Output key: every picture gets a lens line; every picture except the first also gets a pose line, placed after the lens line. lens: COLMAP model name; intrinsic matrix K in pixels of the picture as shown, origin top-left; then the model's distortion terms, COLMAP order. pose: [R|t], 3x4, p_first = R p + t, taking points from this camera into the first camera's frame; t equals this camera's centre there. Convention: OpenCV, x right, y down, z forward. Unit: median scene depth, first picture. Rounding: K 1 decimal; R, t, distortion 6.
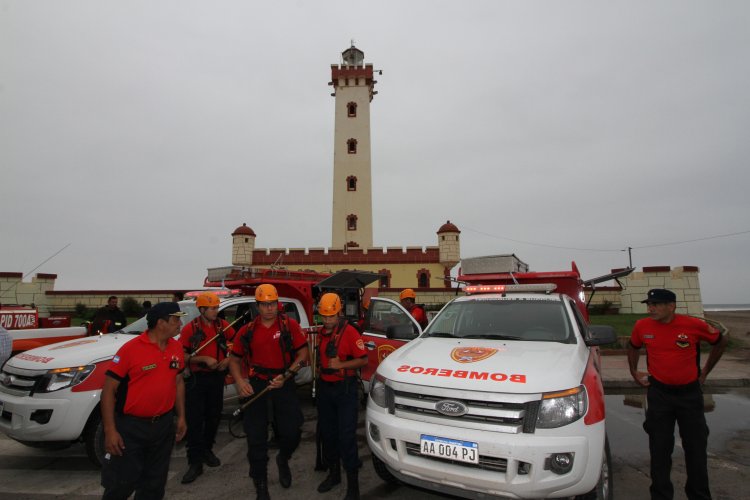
lens RADIAL K [[394.3, 0, 373.5], [0, 394.3, 247.2], [0, 0, 1]] dist [0.000830, 0.000442]
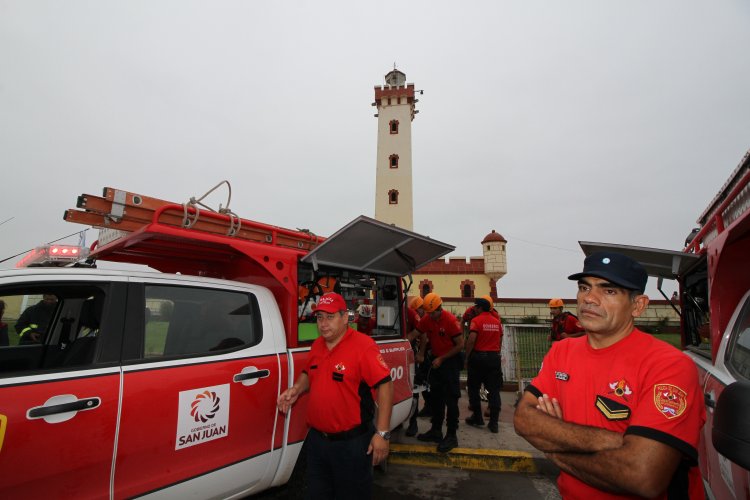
lens RADIAL K [[348.8, 0, 371.8], [0, 348.8, 249.4], [0, 0, 1]] dist [-0.005689, -0.008812]
pose [[0.993029, 0.002363, -0.117846, -0.004814], [-0.007868, 0.998898, -0.046271, 0.021341], [0.117607, 0.046875, 0.991953, 0.123532]]
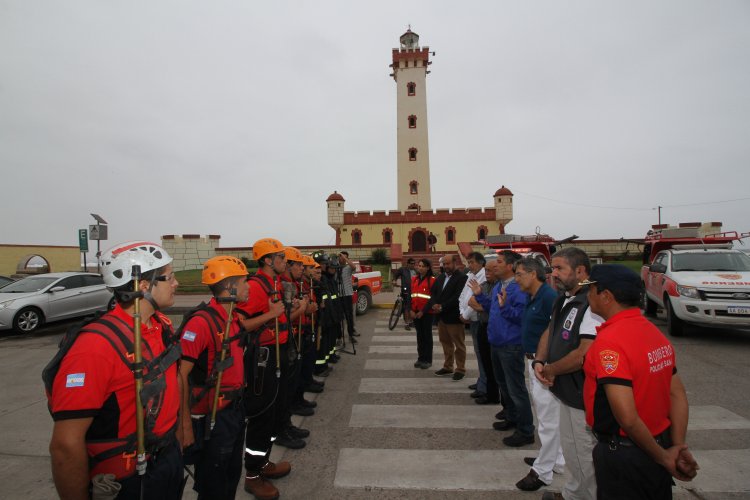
lens RADIAL K [[348.8, 0, 373.3], [0, 348.8, 247.6], [0, 0, 1]] dist [-0.005689, -0.008812]
pose [[0.999207, -0.013781, -0.037359, -0.172981], [0.018316, 0.992123, 0.123919, -0.018136], [0.035357, -0.124505, 0.991589, -0.102944]]
